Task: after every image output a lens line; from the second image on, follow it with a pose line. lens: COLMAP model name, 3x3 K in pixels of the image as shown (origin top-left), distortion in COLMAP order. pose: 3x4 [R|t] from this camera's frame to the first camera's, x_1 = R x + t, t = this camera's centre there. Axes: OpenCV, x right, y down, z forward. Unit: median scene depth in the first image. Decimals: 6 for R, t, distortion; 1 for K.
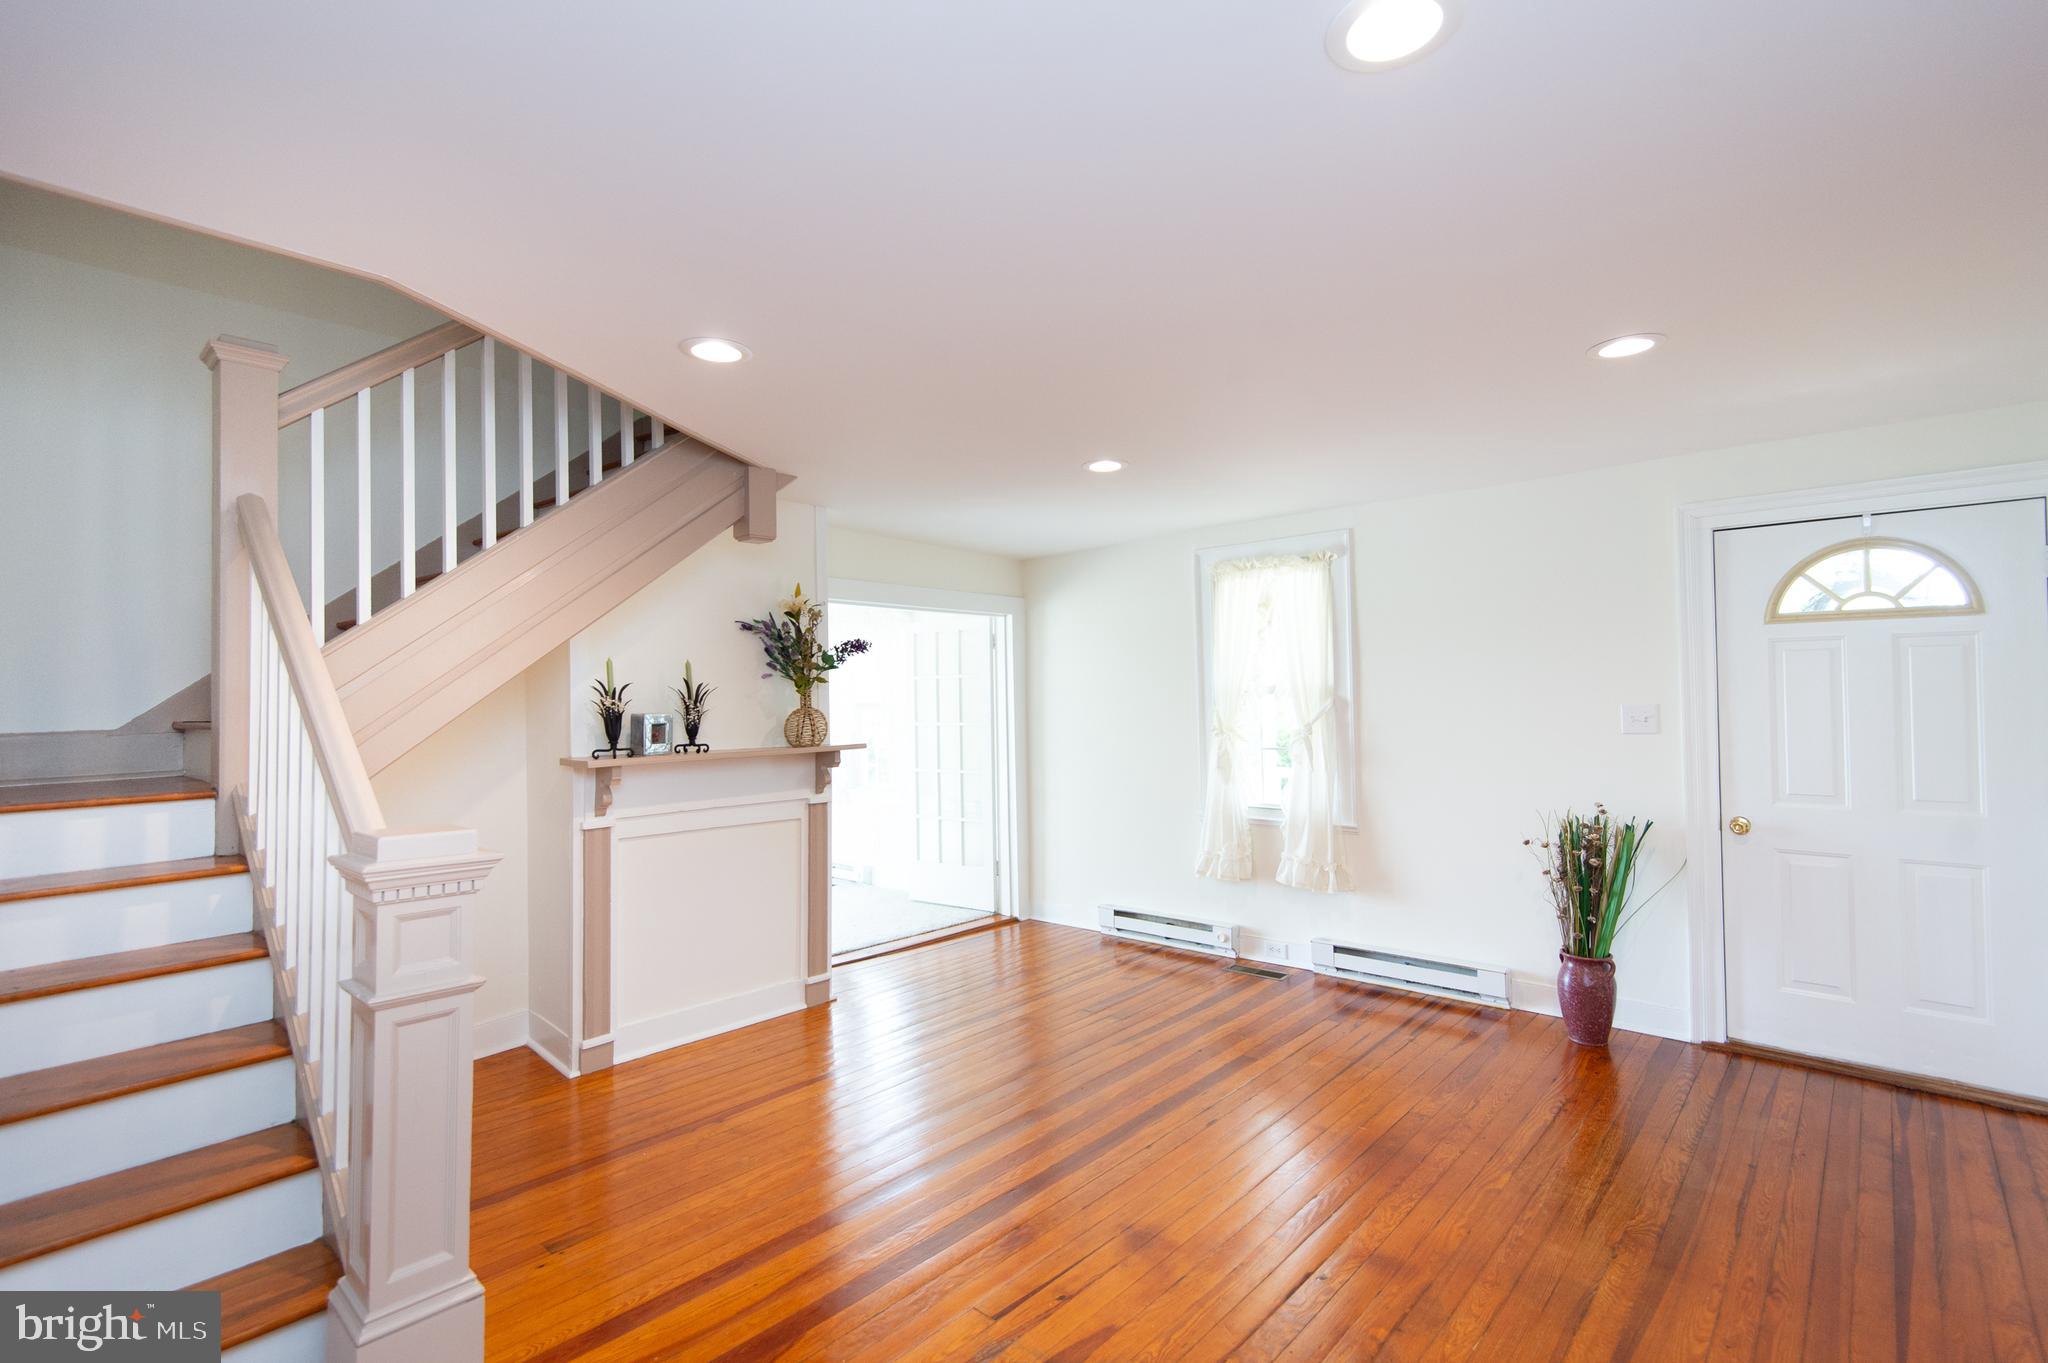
lens RADIAL K [[934.8, 0, 1041.0], [0, 934.8, 675.3], [0, 0, 1]] dist [0.034270, -0.014763]
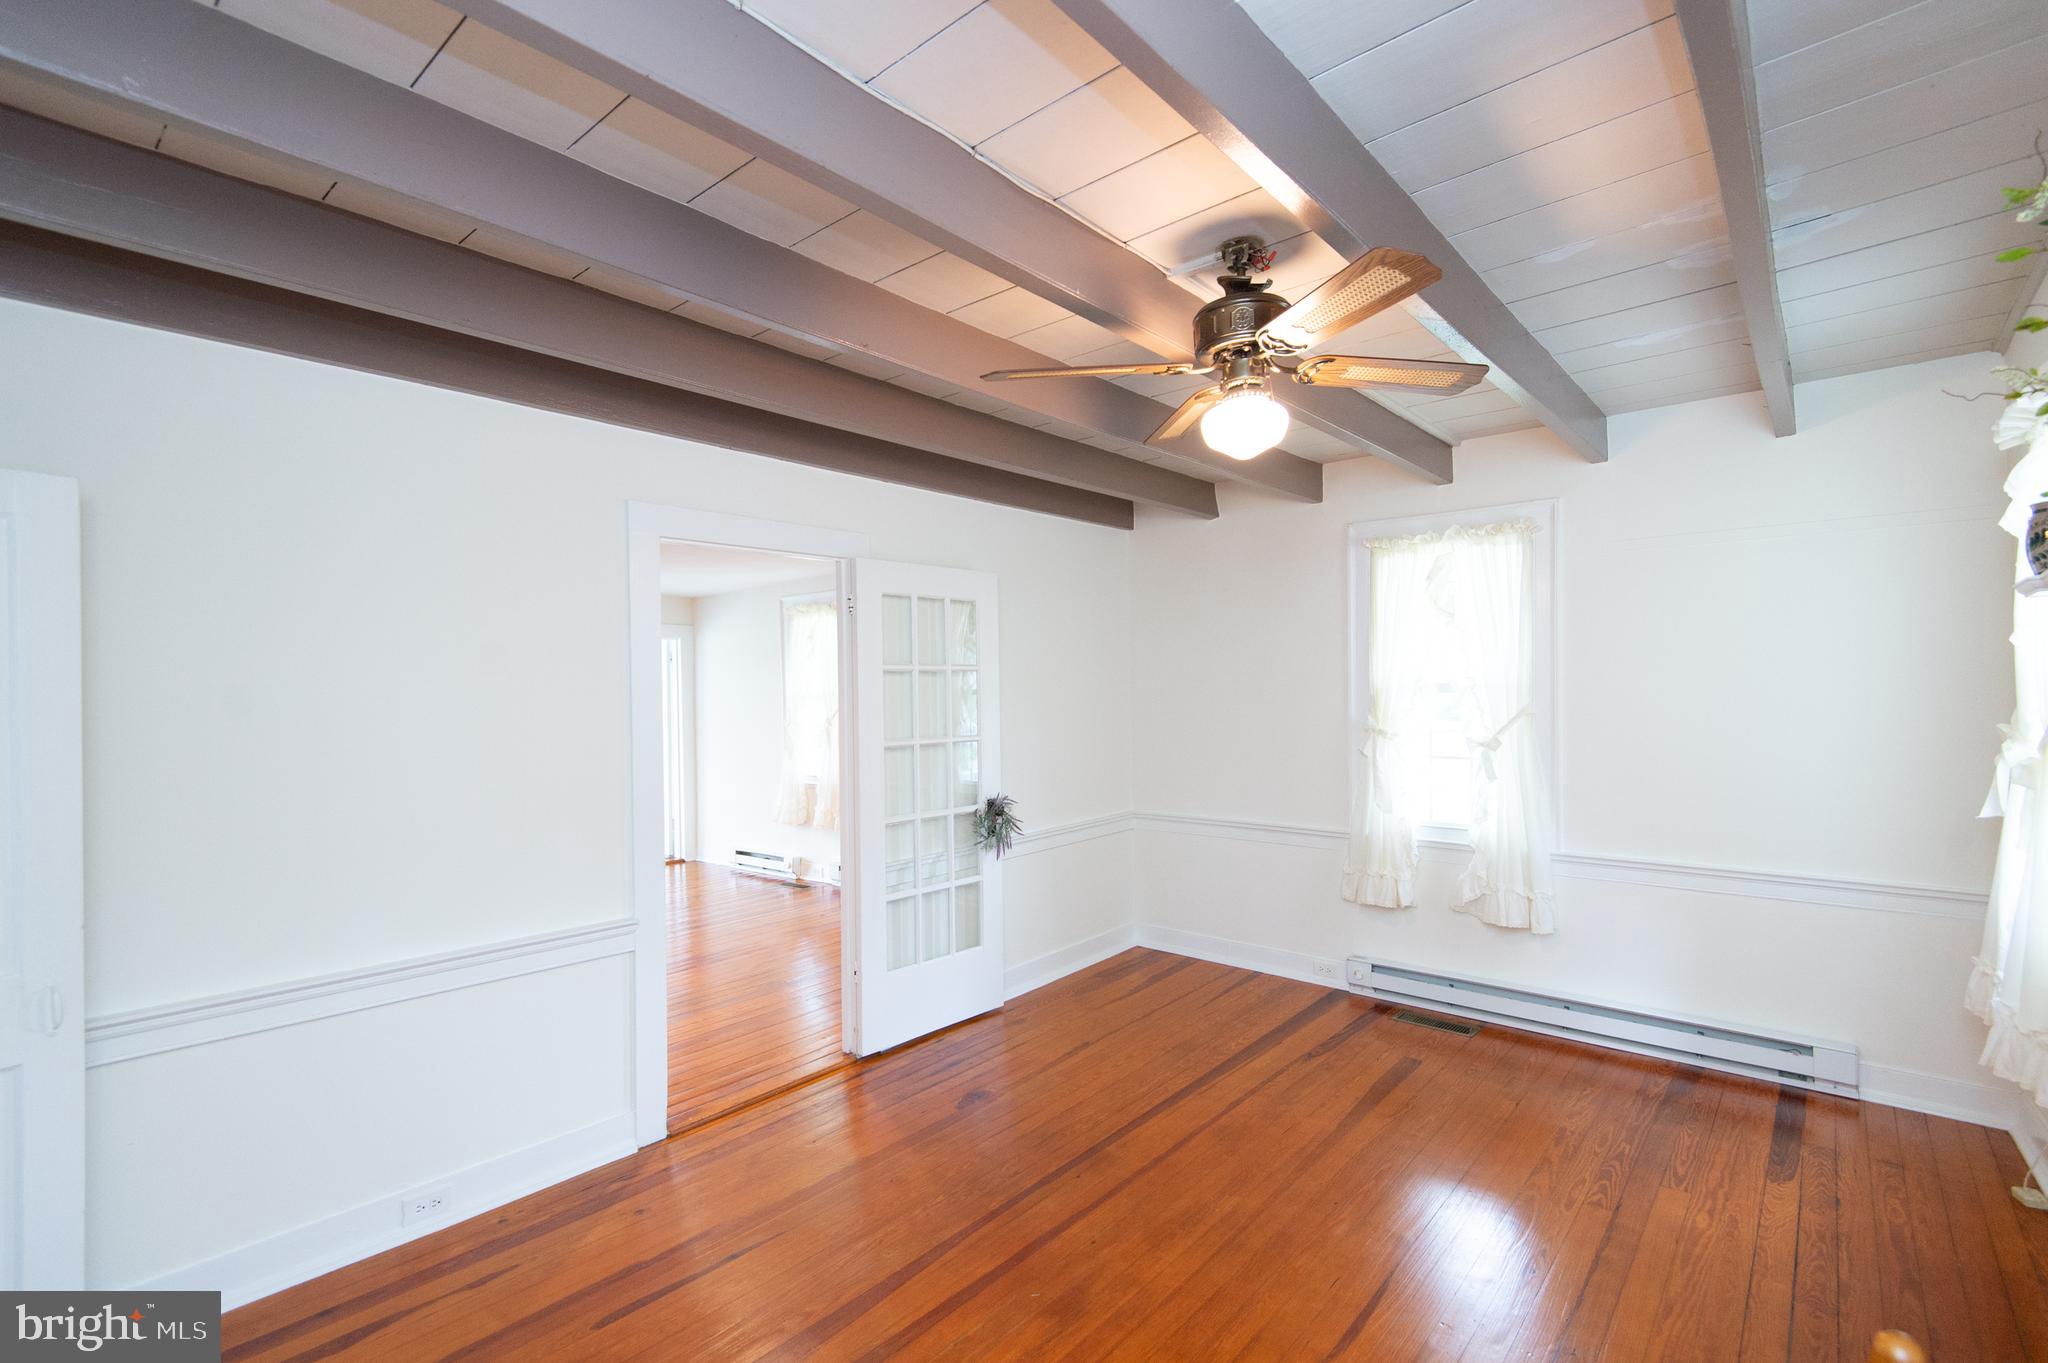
lens RADIAL K [[934.8, 0, 1013.1], [0, 934.8, 691.4], [0, 0, 1]] dist [0.034270, -0.014763]
pose [[0.999771, 0.006549, 0.020357, 0.610458], [-0.006980, 0.999752, 0.021153, -0.028486], [-0.020213, -0.021290, 0.999569, -0.546973]]
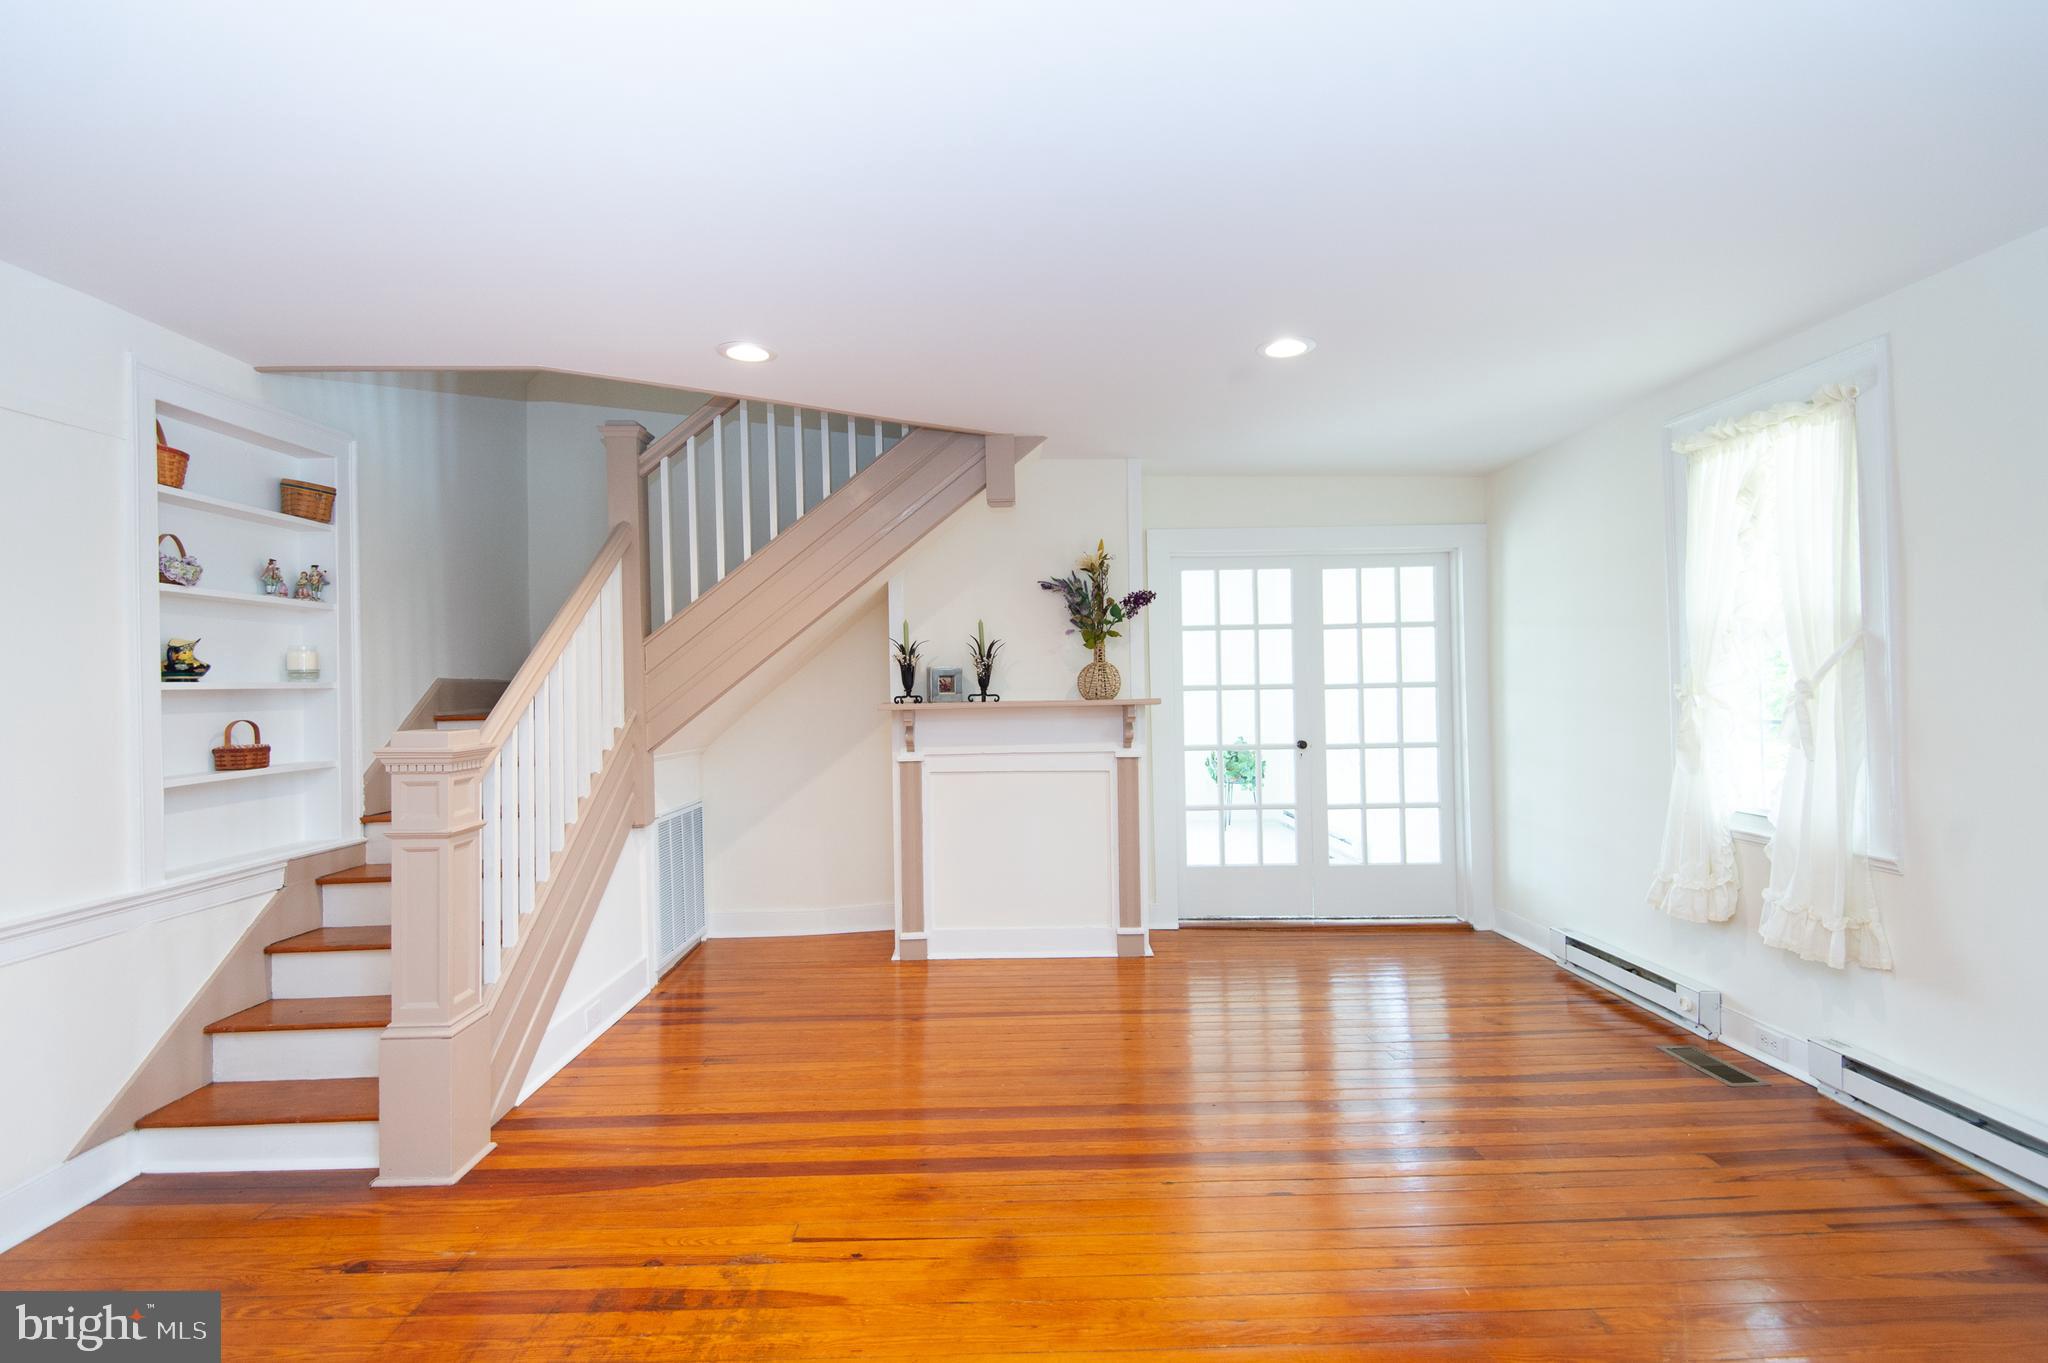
lens RADIAL K [[934.8, 0, 1025.8], [0, 934.8, 677.5], [0, 0, 1]] dist [0.034270, -0.014763]
pose [[0.683656, 0.000476, -0.729804, 0.431786], [0.025621, 0.999368, 0.024653, 0.024448], [0.729354, -0.035552, 0.683212, 0.248470]]
